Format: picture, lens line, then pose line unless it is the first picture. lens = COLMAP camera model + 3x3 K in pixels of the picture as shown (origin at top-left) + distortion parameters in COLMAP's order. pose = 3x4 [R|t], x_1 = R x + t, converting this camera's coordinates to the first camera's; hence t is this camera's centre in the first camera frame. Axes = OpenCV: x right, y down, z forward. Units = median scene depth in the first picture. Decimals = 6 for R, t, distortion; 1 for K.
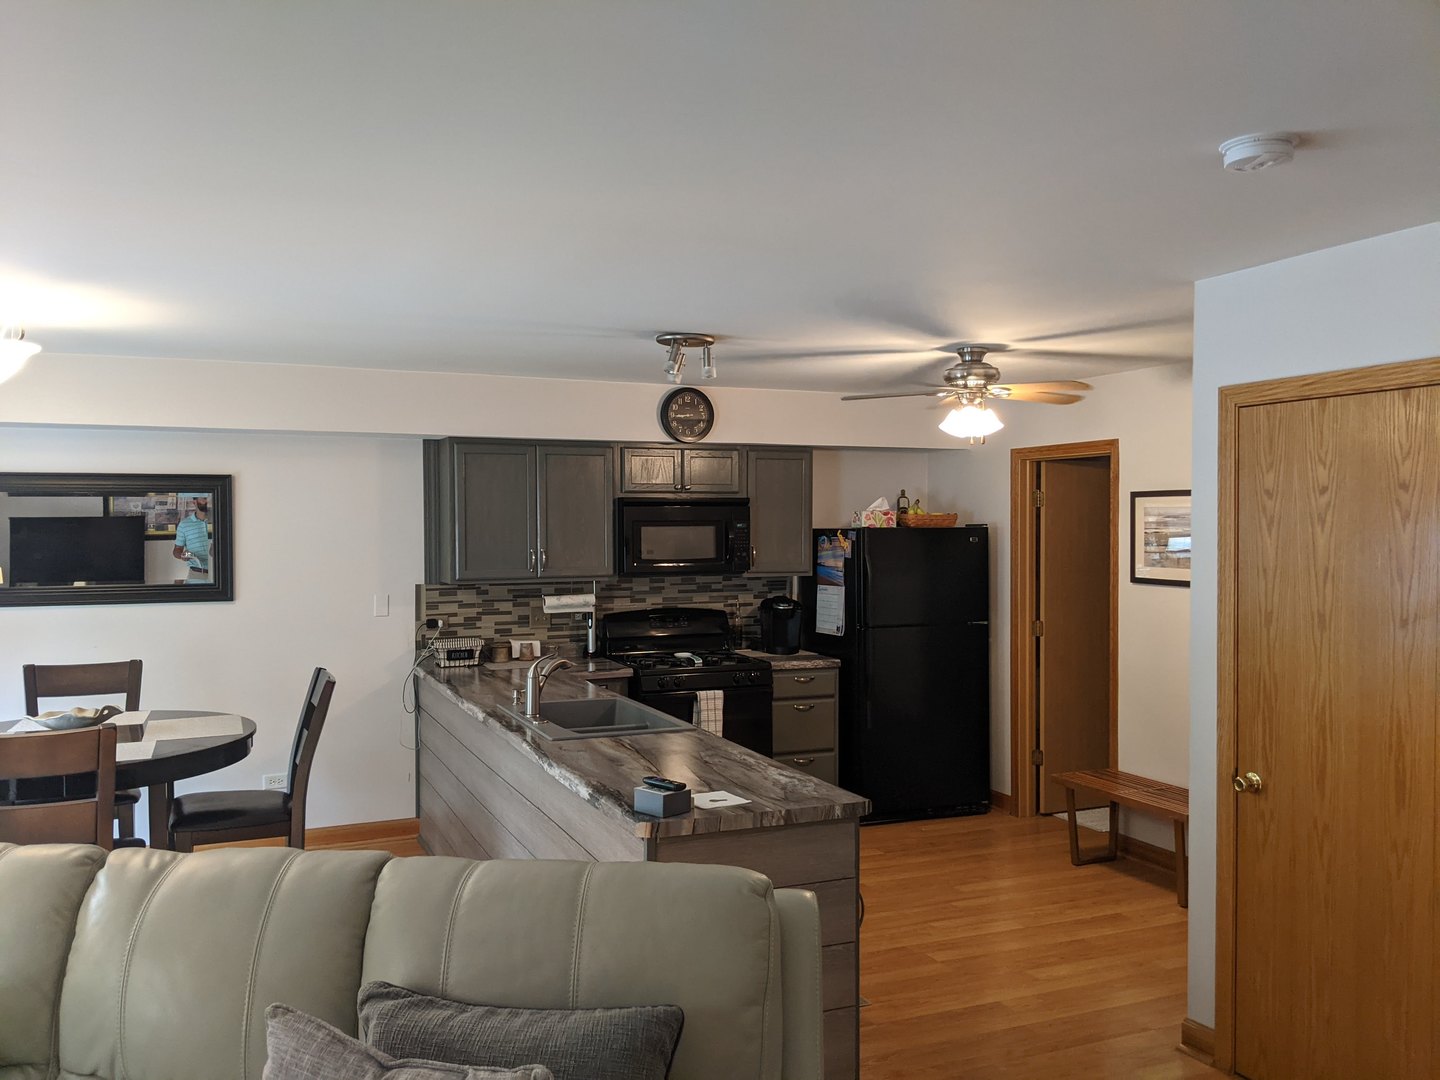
lens RADIAL K [[1146.9, 0, 688.1], [0, 1146.9, 537.1], [0, 0, 1]] dist [0.136294, -0.212304]
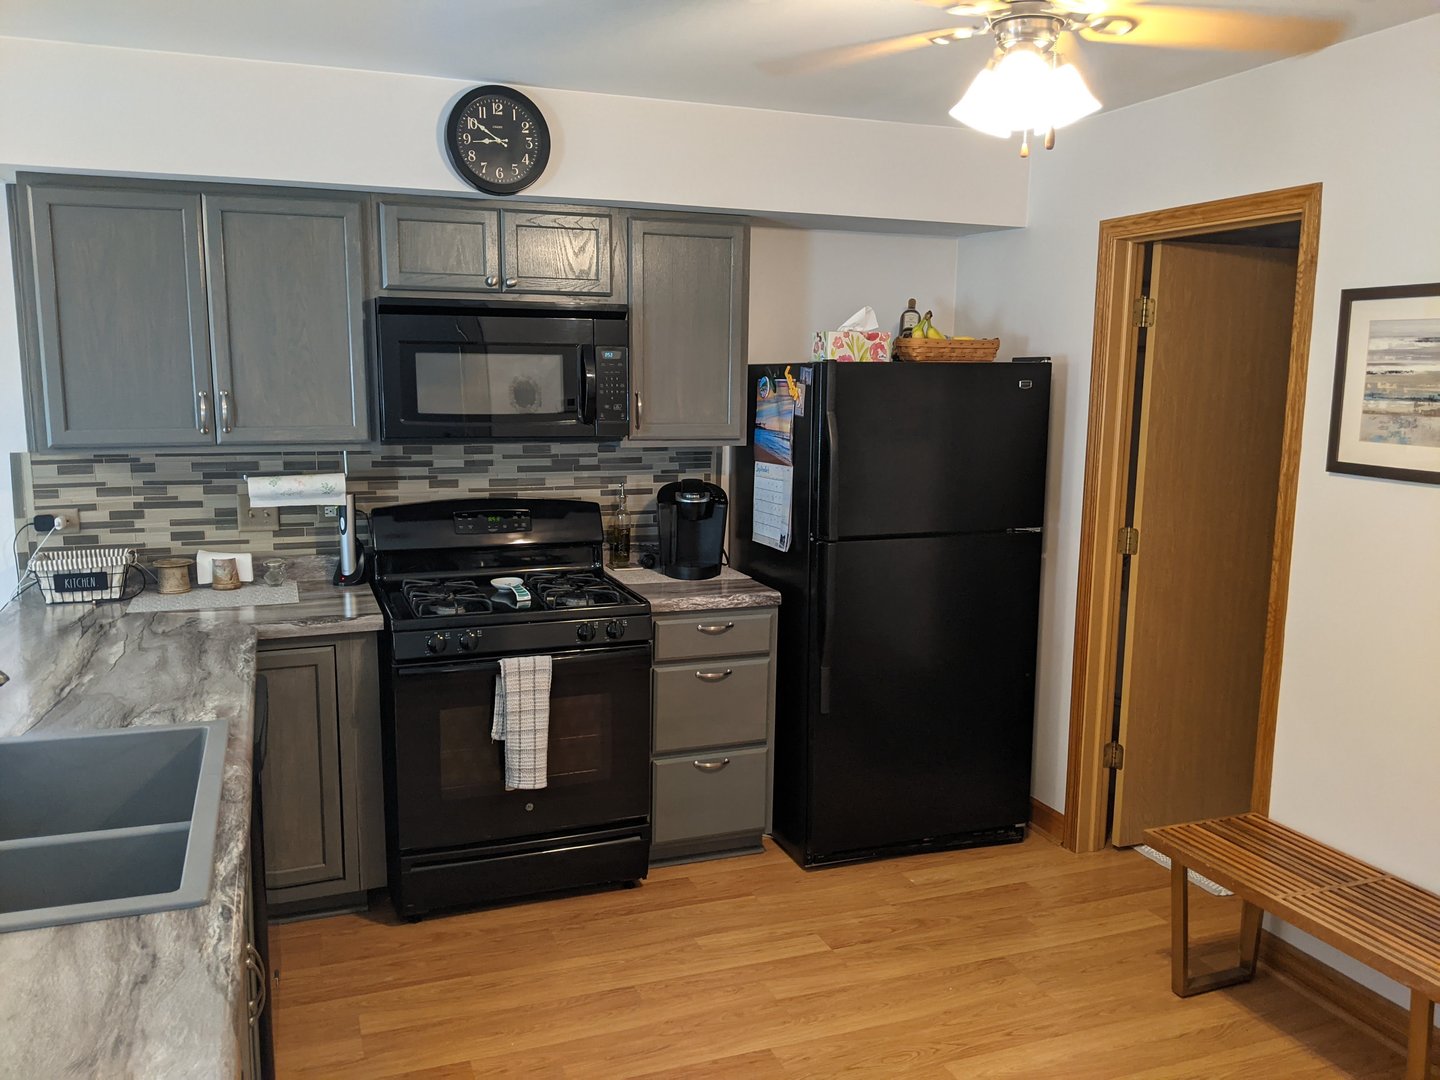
lens RADIAL K [[1151.8, 0, 710.2], [0, 1151.8, 553.1], [0, 0, 1]] dist [0.126246, -0.219695]
pose [[0.999423, 0.016401, -0.029749, 0.116604], [-0.011918, 0.989352, 0.145054, 0.003052], [0.031812, -0.144615, 0.988976, 0.440534]]
